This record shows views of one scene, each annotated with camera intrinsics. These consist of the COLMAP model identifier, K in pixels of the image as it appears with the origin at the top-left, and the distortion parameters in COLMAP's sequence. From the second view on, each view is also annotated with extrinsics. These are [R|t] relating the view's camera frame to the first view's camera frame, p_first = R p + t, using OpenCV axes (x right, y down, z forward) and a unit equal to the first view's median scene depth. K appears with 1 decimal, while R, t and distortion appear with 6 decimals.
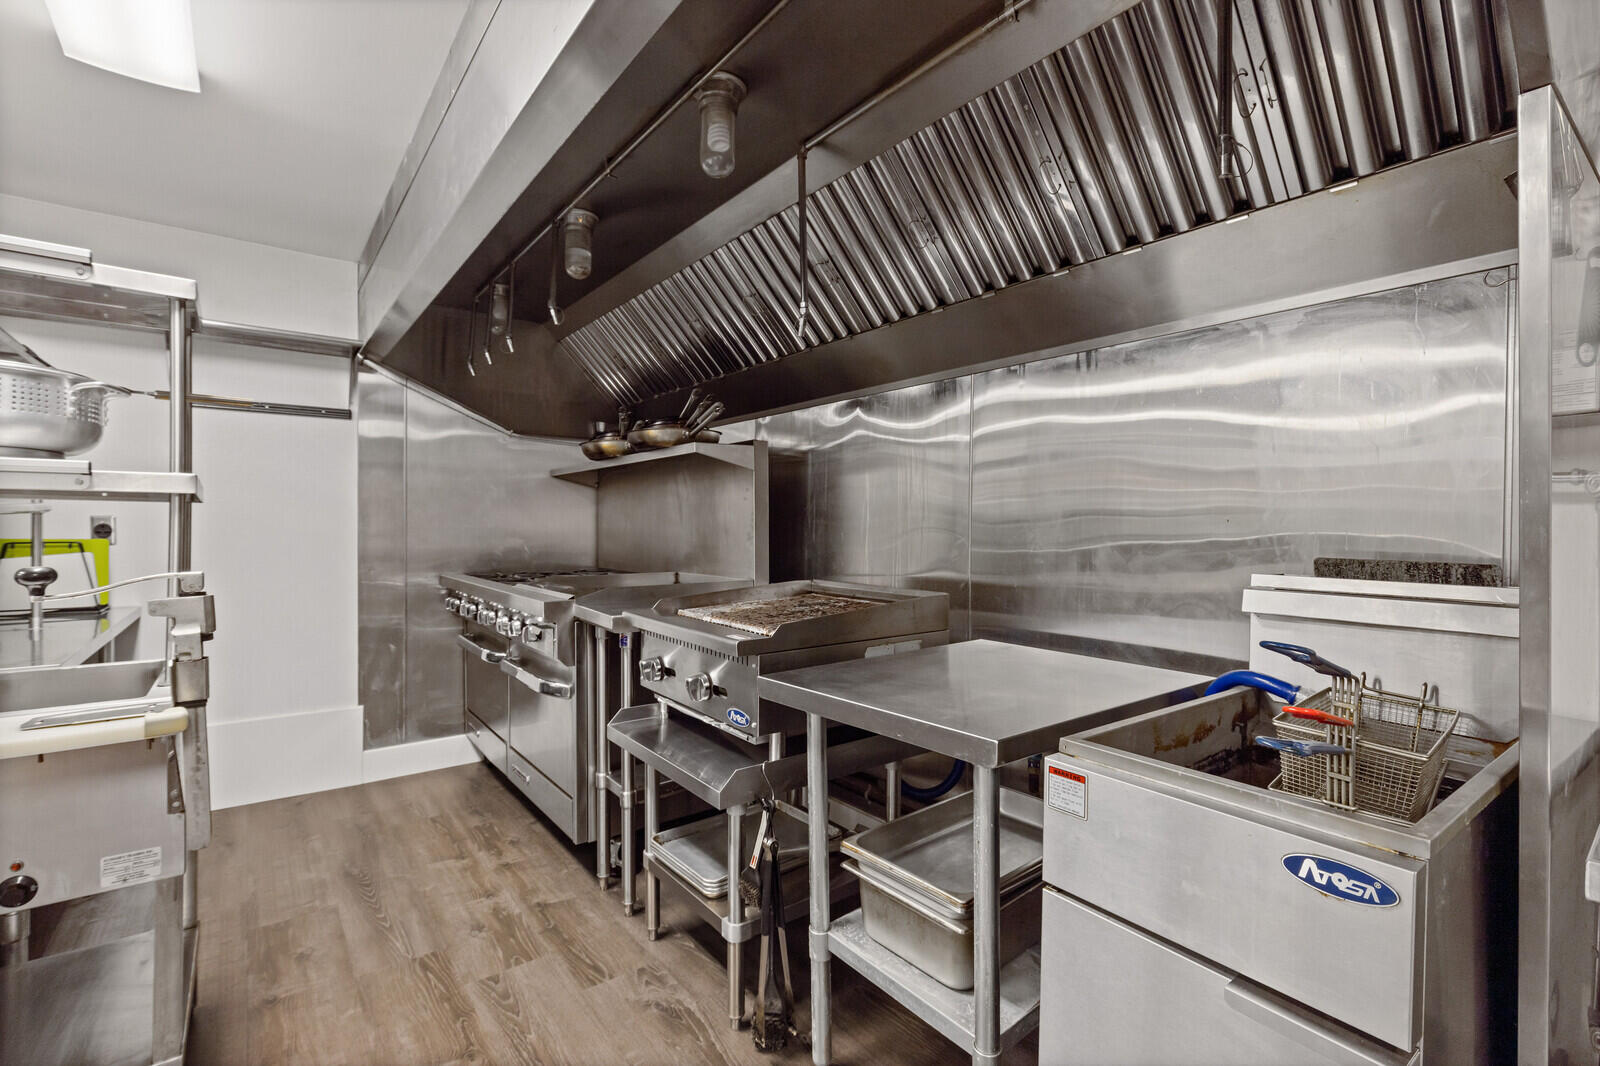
lens RADIAL K [[723.0, 0, 800.0], [0, 723.0, 533.0], [0, 0, 1]] dist [-0.001545, -0.000377]
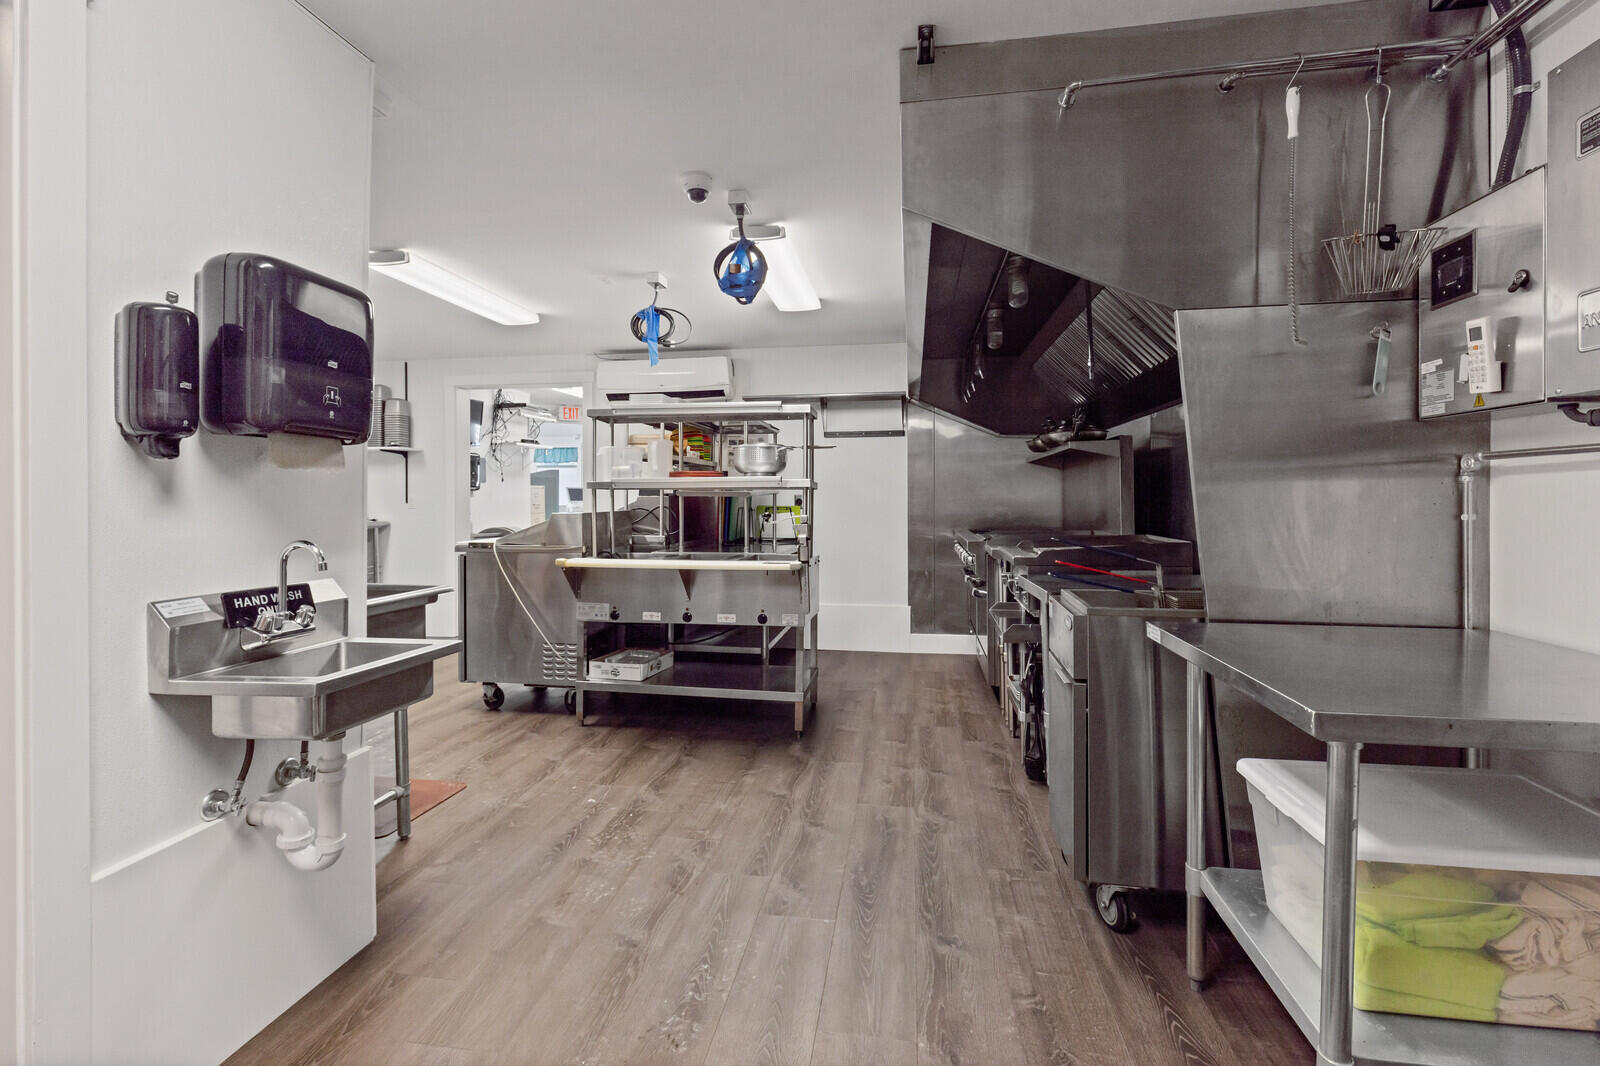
lens RADIAL K [[727.4, 0, 790.6], [0, 727.4, 517.4], [0, 0, 1]] dist [0.001369, 0.000160]
pose [[0.686561, 0.013551, -0.726946, 0.501030], [-0.000282, 0.999831, 0.018371, 0.003185], [0.727072, -0.012408, 0.686449, -0.417972]]
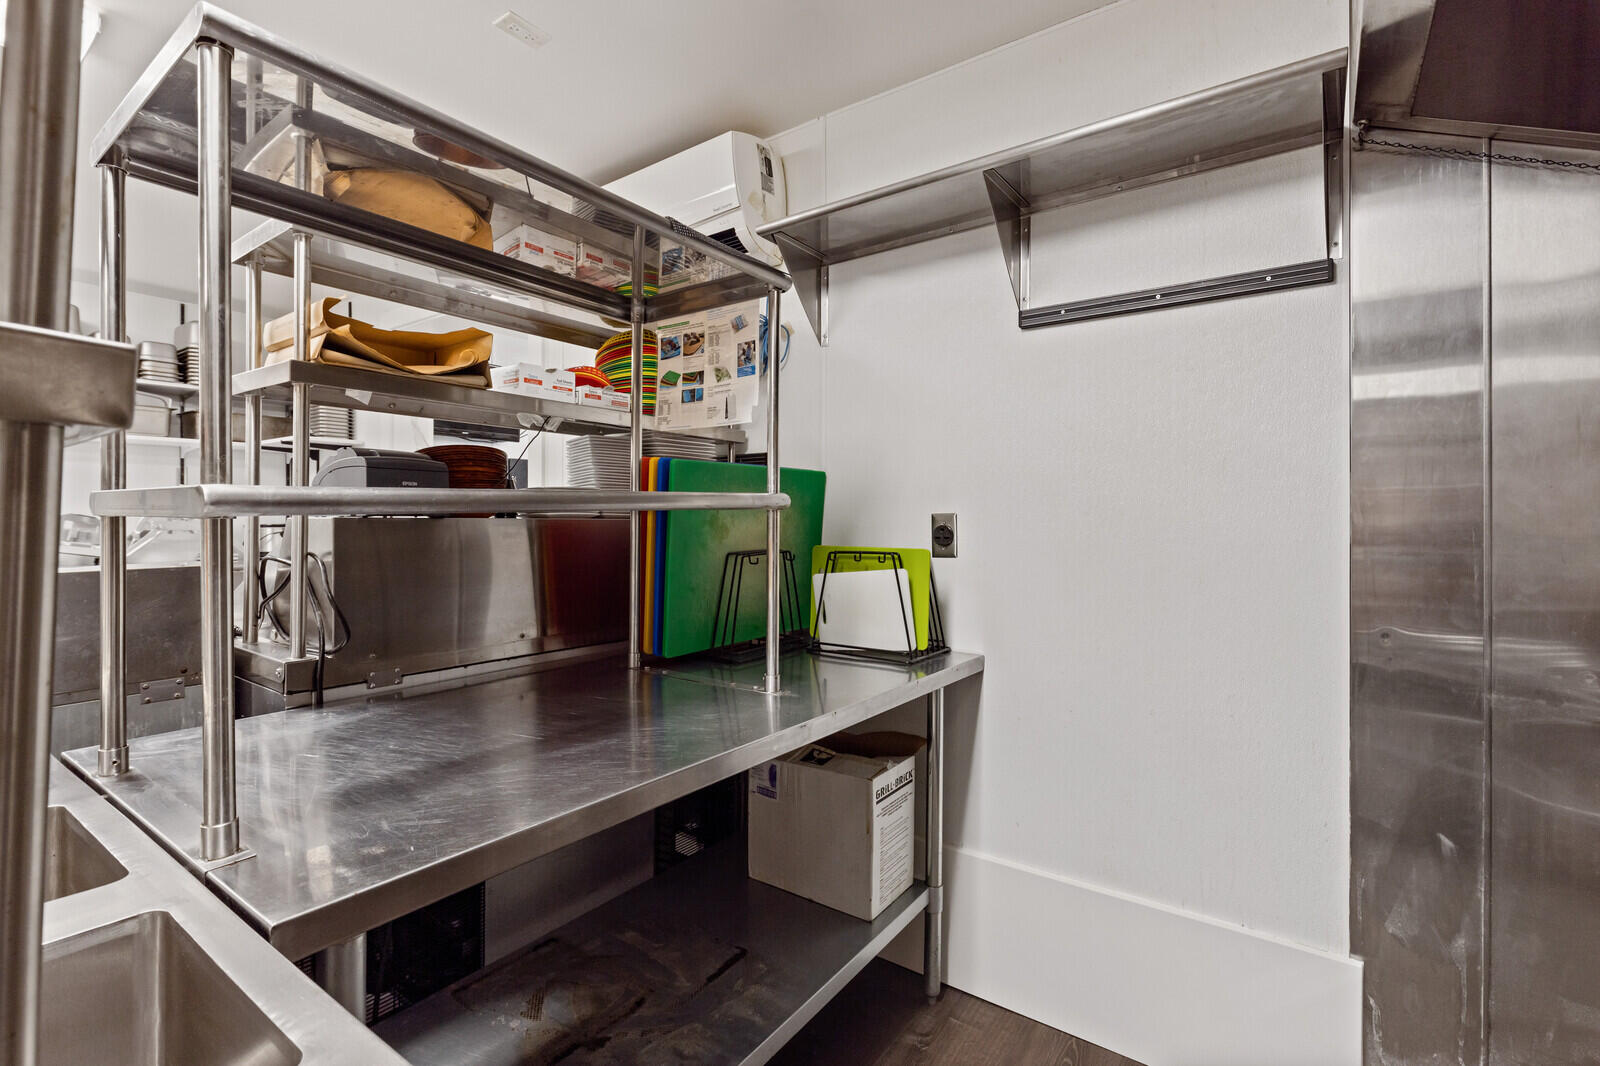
lens RADIAL K [[727.4, 0, 790.6], [0, 727.4, 517.4], [0, 0, 1]] dist [0.001369, 0.000160]
pose [[0.290880, -0.002910, -0.956755, -0.347487], [-0.007084, 0.999961, -0.005195, -0.015250], [0.956733, 0.008289, 0.290848, 0.653531]]
